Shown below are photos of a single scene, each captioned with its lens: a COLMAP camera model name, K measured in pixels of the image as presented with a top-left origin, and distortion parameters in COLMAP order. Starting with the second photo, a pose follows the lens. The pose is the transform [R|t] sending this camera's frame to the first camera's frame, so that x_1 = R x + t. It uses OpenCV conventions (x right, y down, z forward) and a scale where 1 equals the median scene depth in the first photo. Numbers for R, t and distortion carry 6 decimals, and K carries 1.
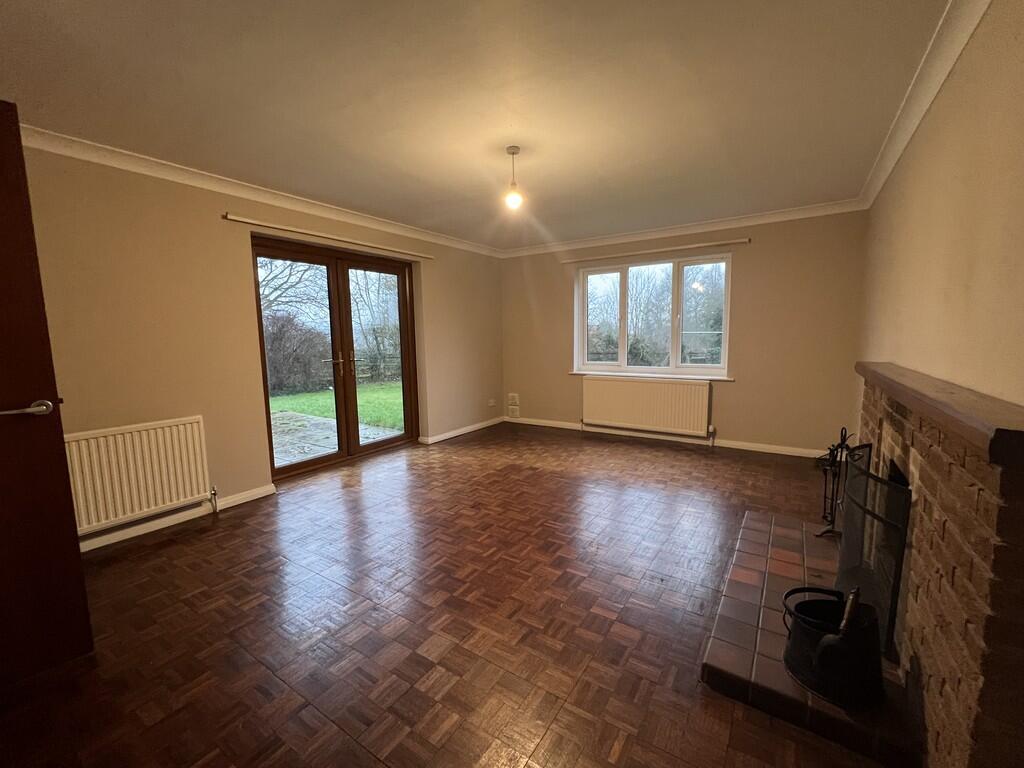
lens RADIAL K [[433.4, 0, 507.6], [0, 433.4, 390.4], [0, 0, 1]] dist [0.000766, 0.000090]
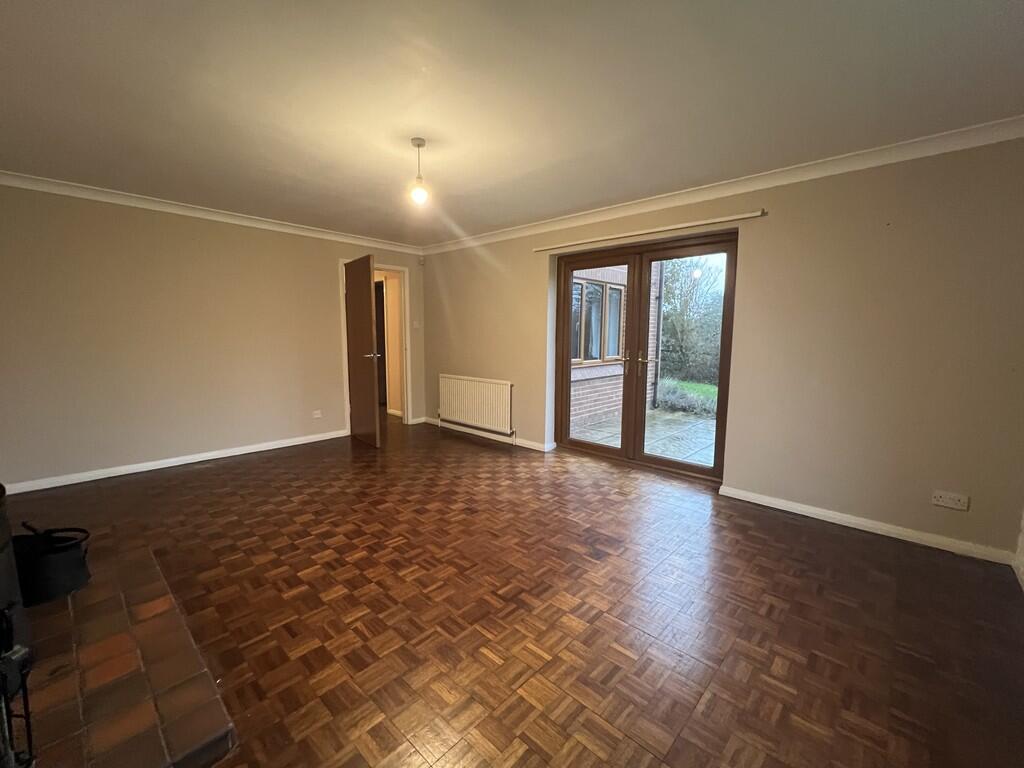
lens RADIAL K [[433.4, 0, 505.6], [0, 433.4, 384.2], [0, 0, 1]] dist [0.000766, 0.000090]
pose [[-0.167692, 0.136651, -0.976323, 0.645621], [-0.128658, 0.978843, 0.159102, -0.138510], [0.977408, 0.152292, -0.146563, 0.913300]]
